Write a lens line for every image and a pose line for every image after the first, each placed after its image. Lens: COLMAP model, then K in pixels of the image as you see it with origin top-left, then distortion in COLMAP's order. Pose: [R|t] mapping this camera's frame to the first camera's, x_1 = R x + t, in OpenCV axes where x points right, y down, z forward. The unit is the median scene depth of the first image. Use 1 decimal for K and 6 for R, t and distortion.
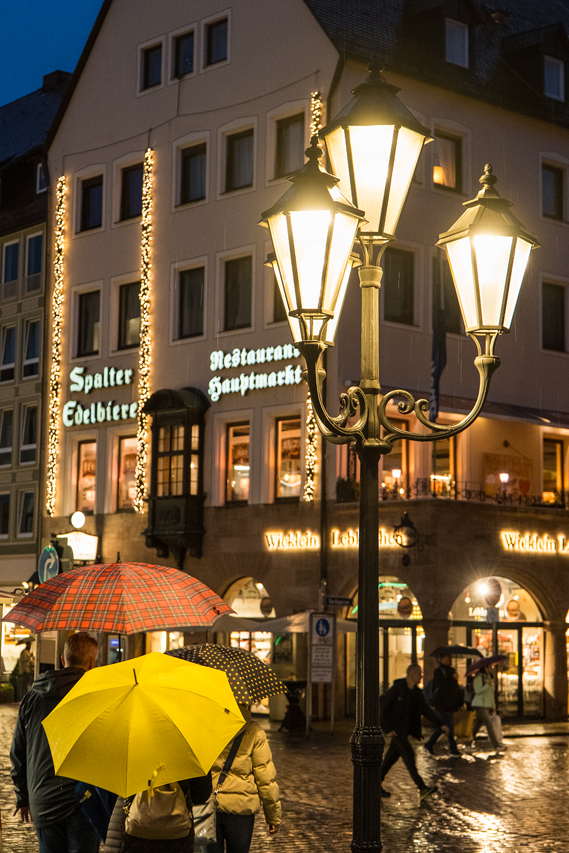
lens RADIAL K [[1643.9, 0, 284.5], [0, 1643.9, 426.5], [0, 0, 1]] dist [0.574480, -5.637301]
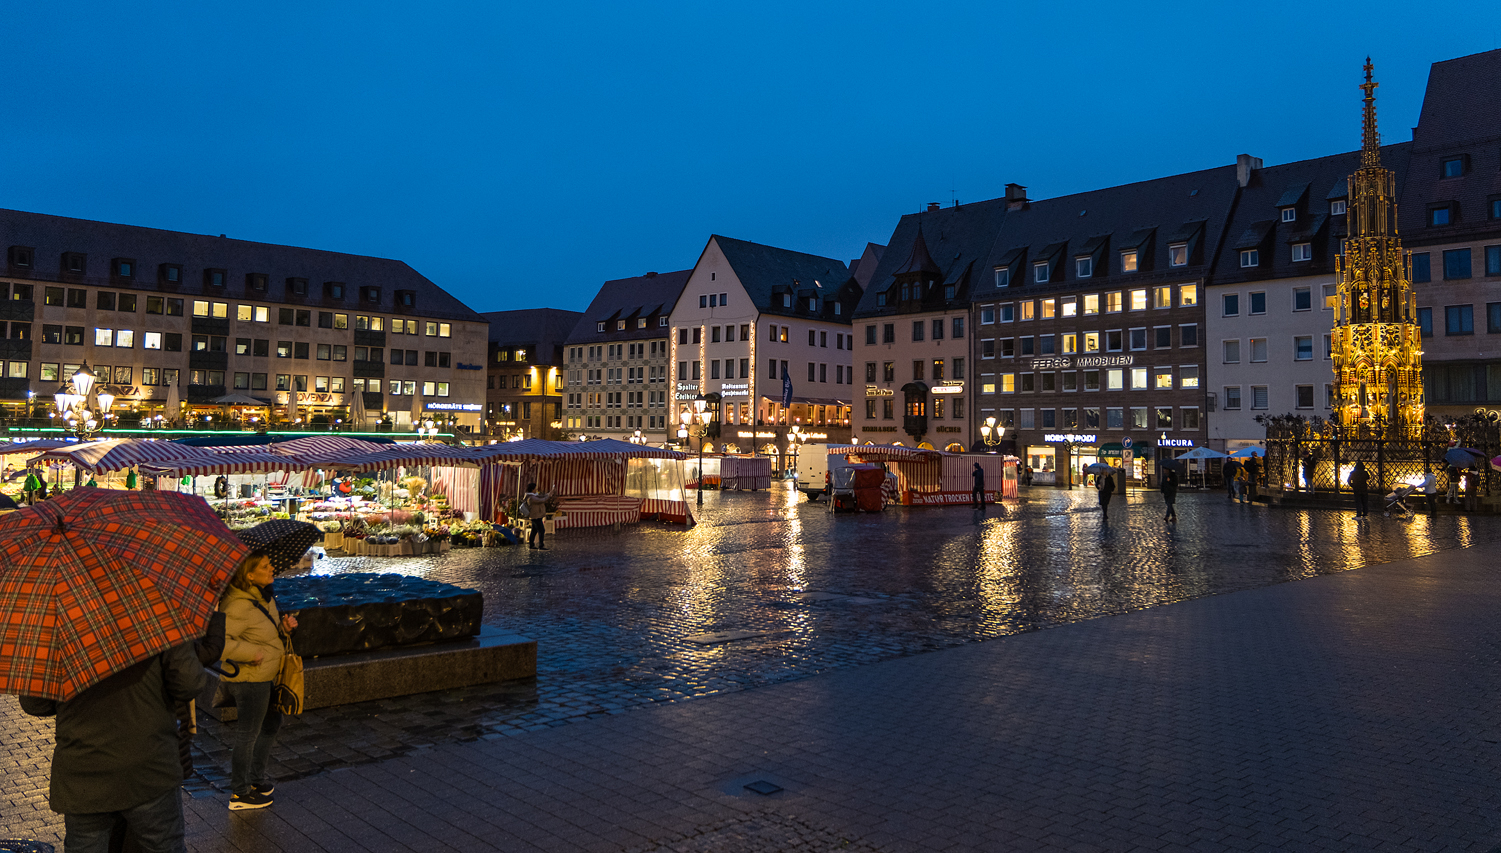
lens RADIAL K [[1114.7, 0, 750.5], [0, 1114.7, 426.5], [0, 0, 1]] dist [-0.007576, -0.004838]
pose [[0.994733, 0.002417, 0.102473, -0.240371], [-0.013184, 0.994435, 0.104528, -0.214646], [-0.101650, -0.105328, 0.989229, -1.541118]]
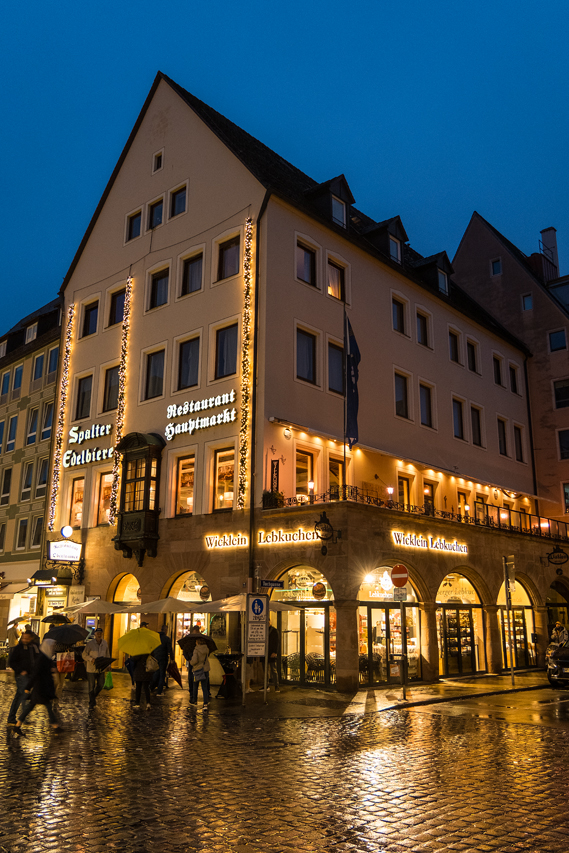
lens RADIAL K [[730.1, 0, 284.5], [0, 730.1, 426.5], [0, 0, 1]] dist [0.003380, 0.009004]
pose [[0.994259, 0.021239, 0.104868, -0.011112], [-0.006948, 0.990849, -0.134799, 0.052933], [-0.106771, 0.133296, 0.985308, 0.388999]]
